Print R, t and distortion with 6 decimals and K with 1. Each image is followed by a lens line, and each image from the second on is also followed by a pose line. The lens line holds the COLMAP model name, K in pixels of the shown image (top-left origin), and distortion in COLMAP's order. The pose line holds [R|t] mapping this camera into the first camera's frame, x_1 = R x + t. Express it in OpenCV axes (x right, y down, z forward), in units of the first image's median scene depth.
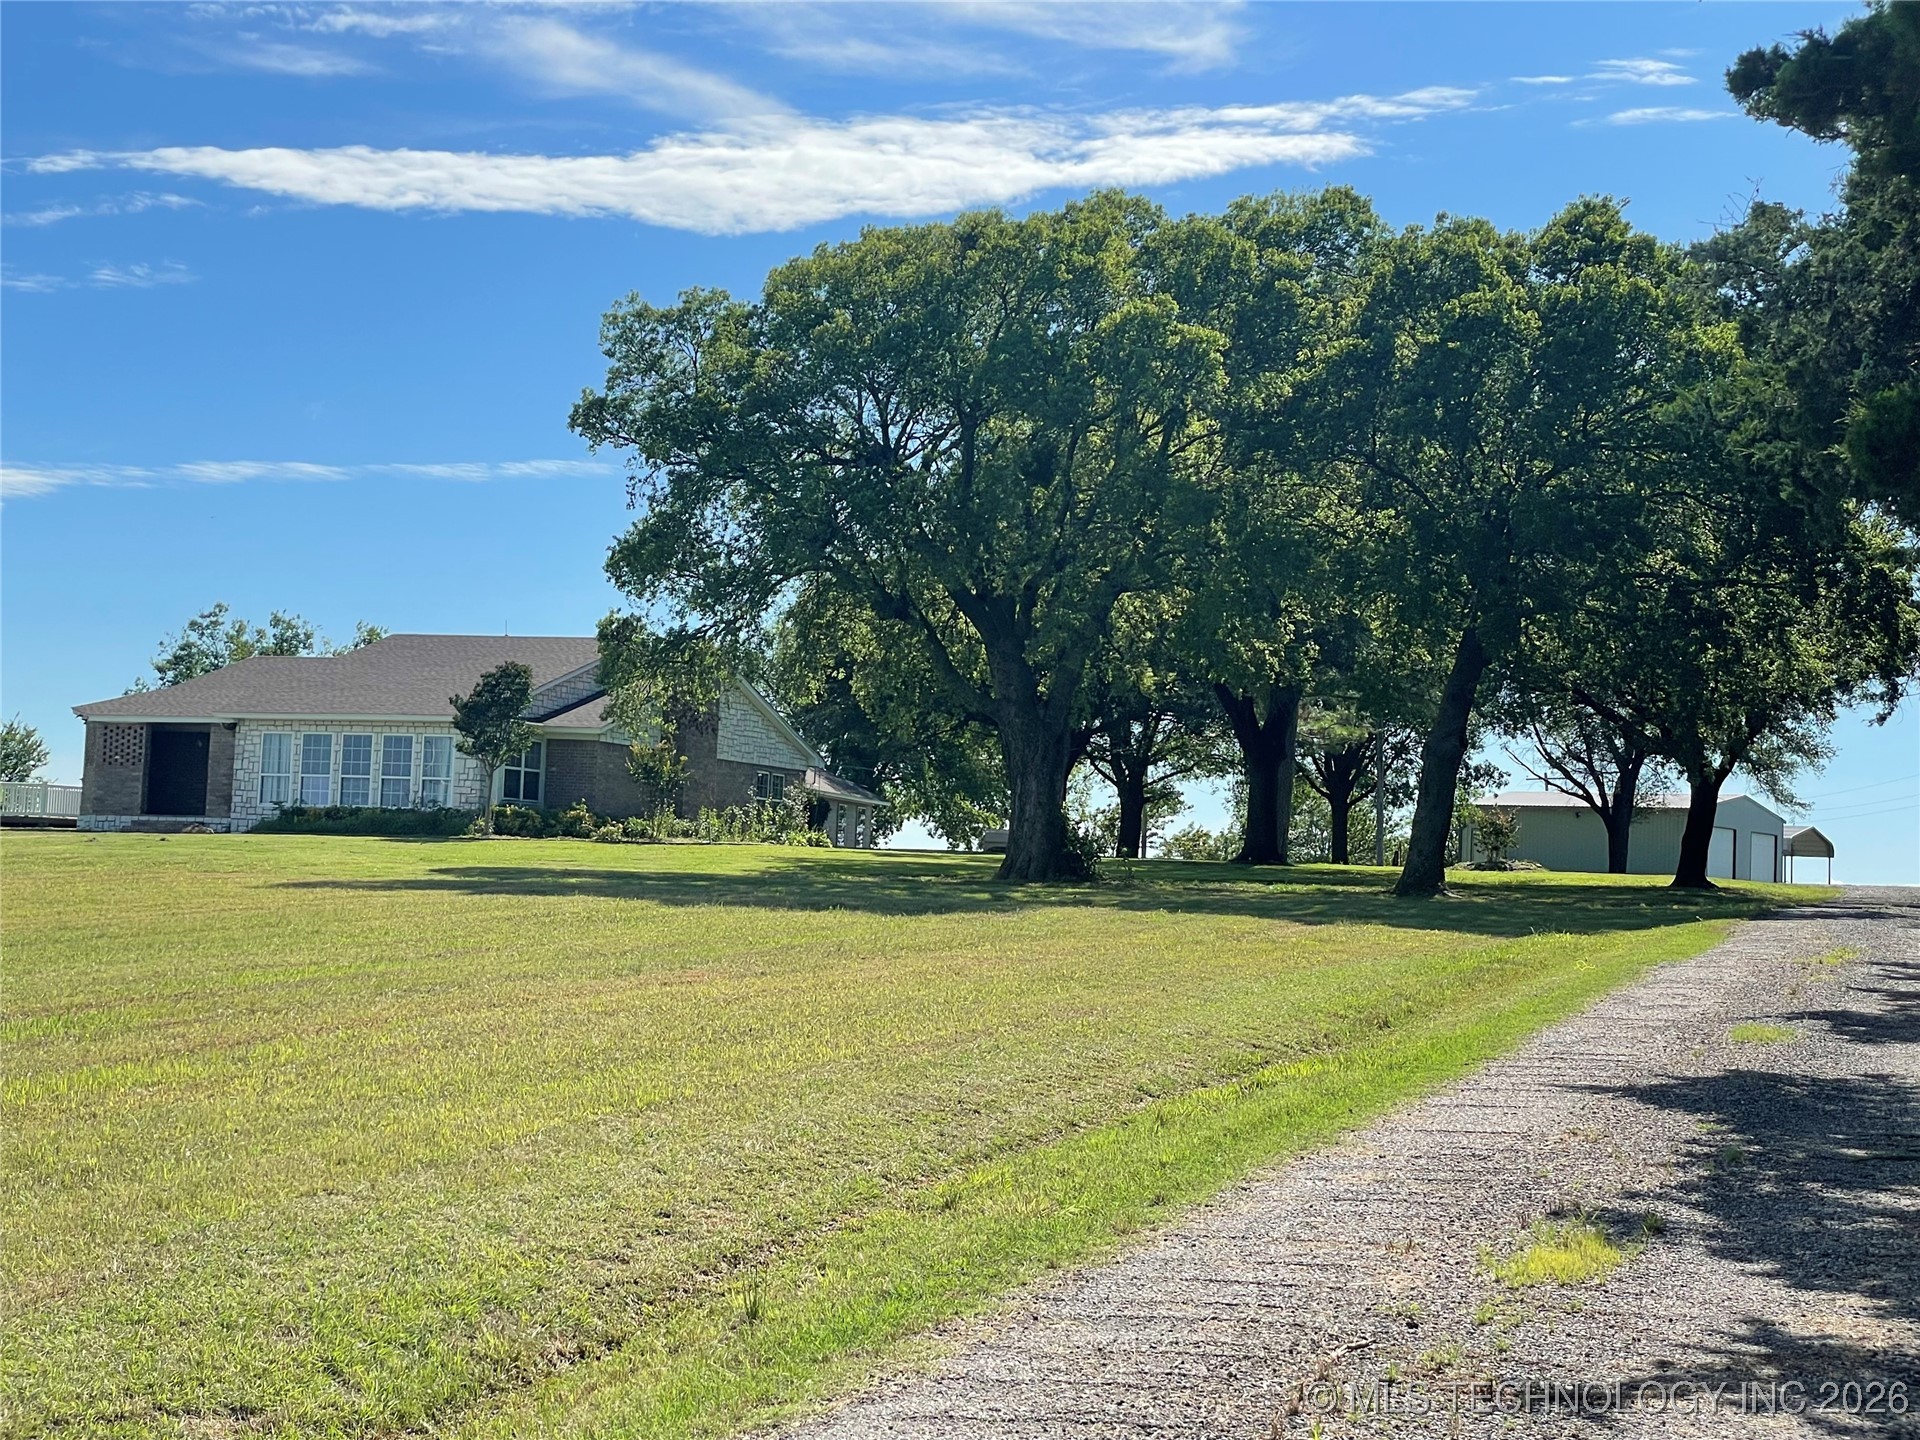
lens RADIAL K [[3090.1, 0, 957.5], [0, 3090.1, 680.3], [0, 0, 1]] dist [0.128397, -0.208767]
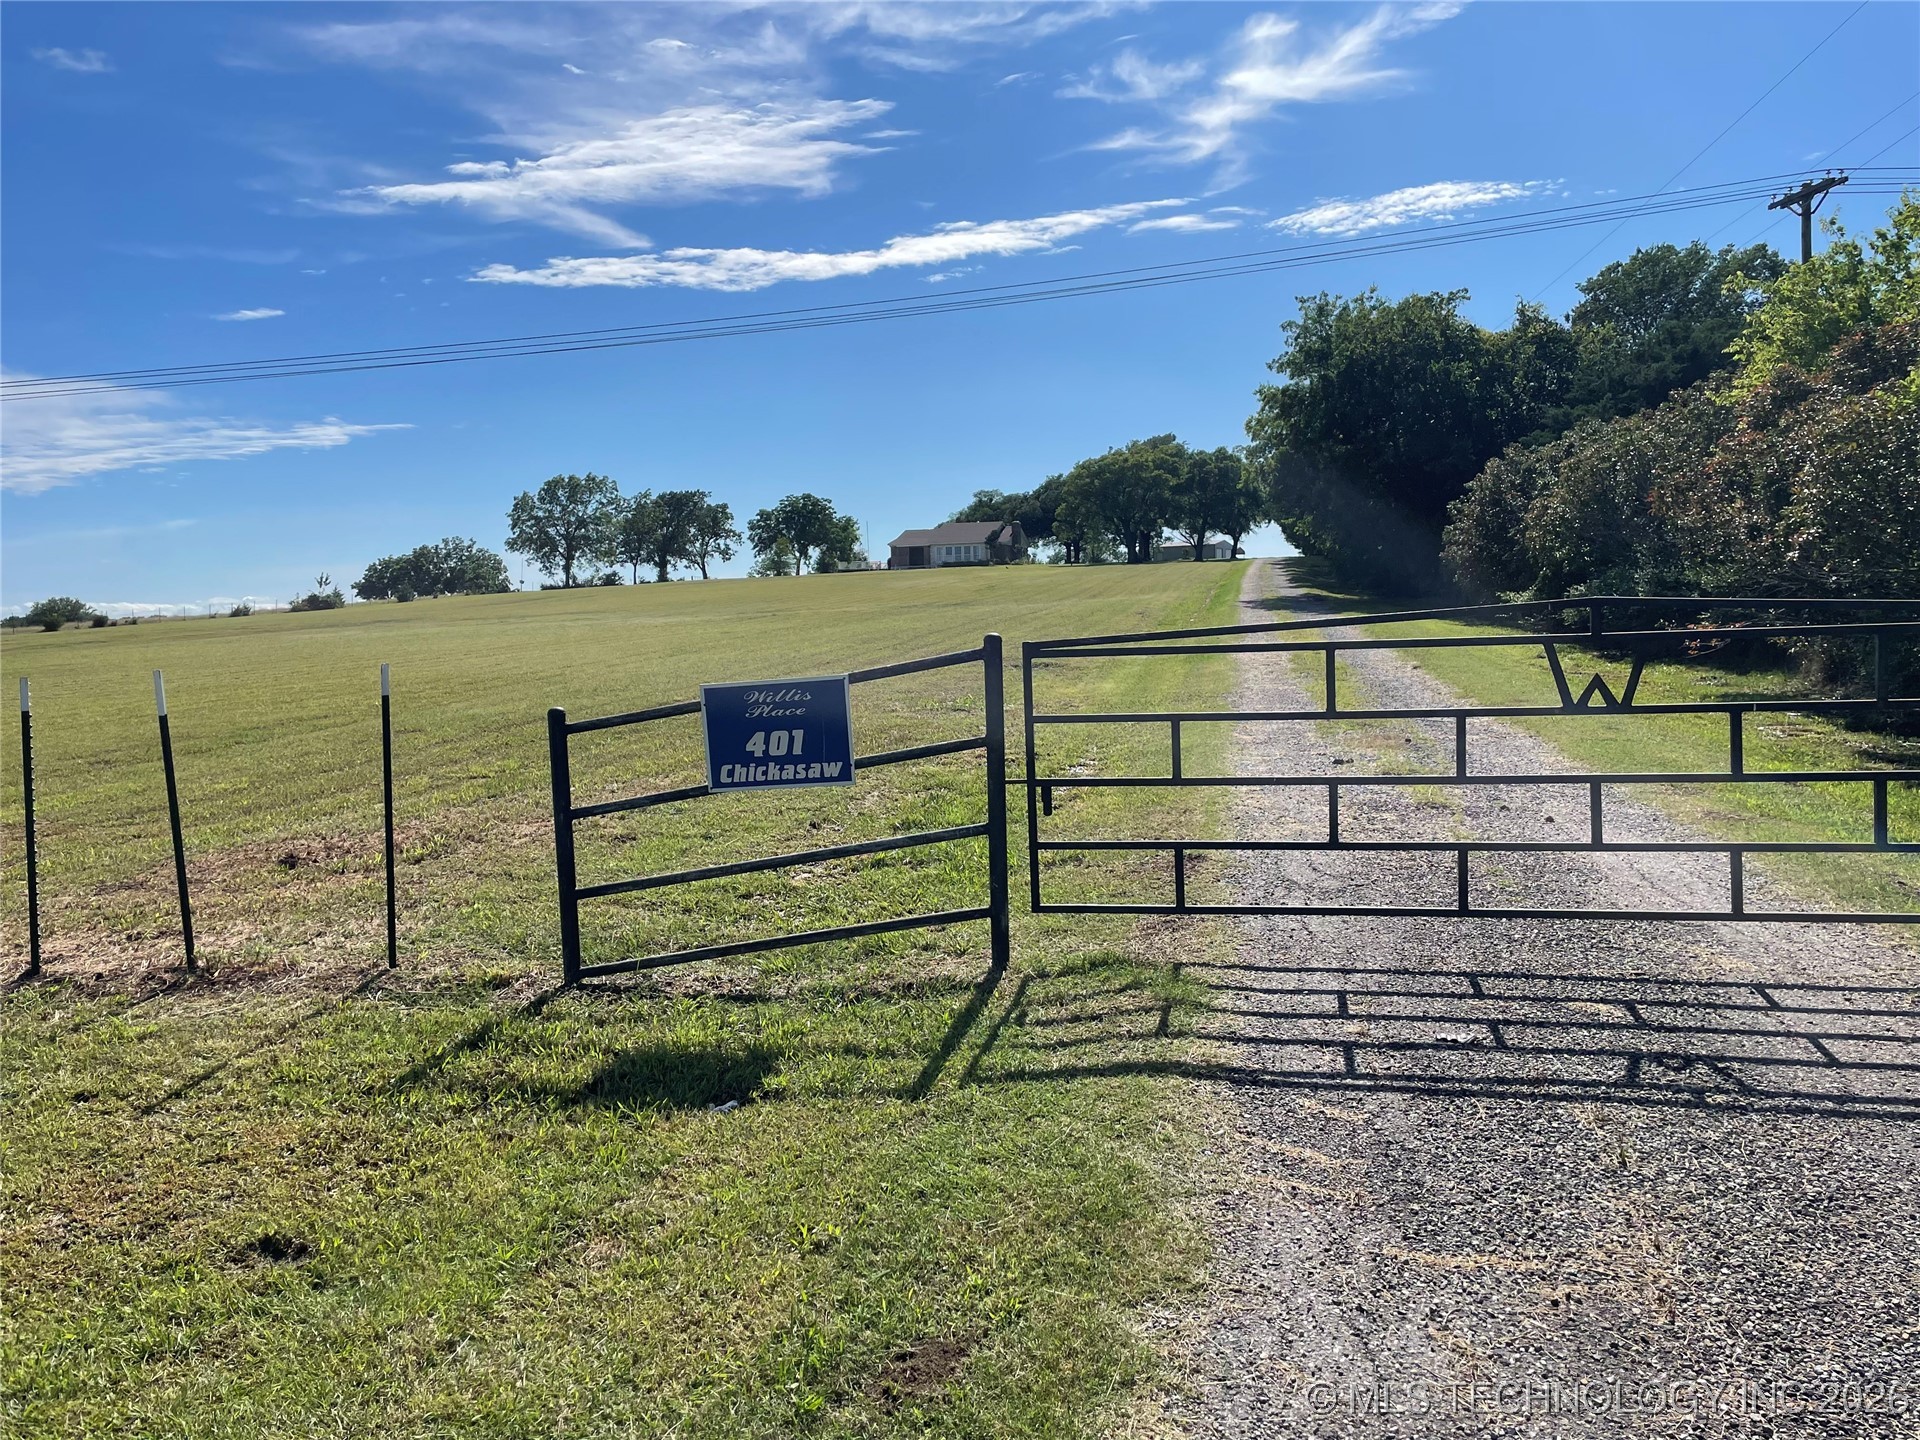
lens RADIAL K [[1462.2, 0, 964.6], [0, 1462.2, 699.8], [0, 0, 1]] dist [0.102963, -0.207946]
pose [[0.981827, -0.083628, 0.170361, -0.597221], [0.058552, 0.987366, 0.147240, -0.084346], [-0.180522, -0.134590, 0.974319, -1.317525]]
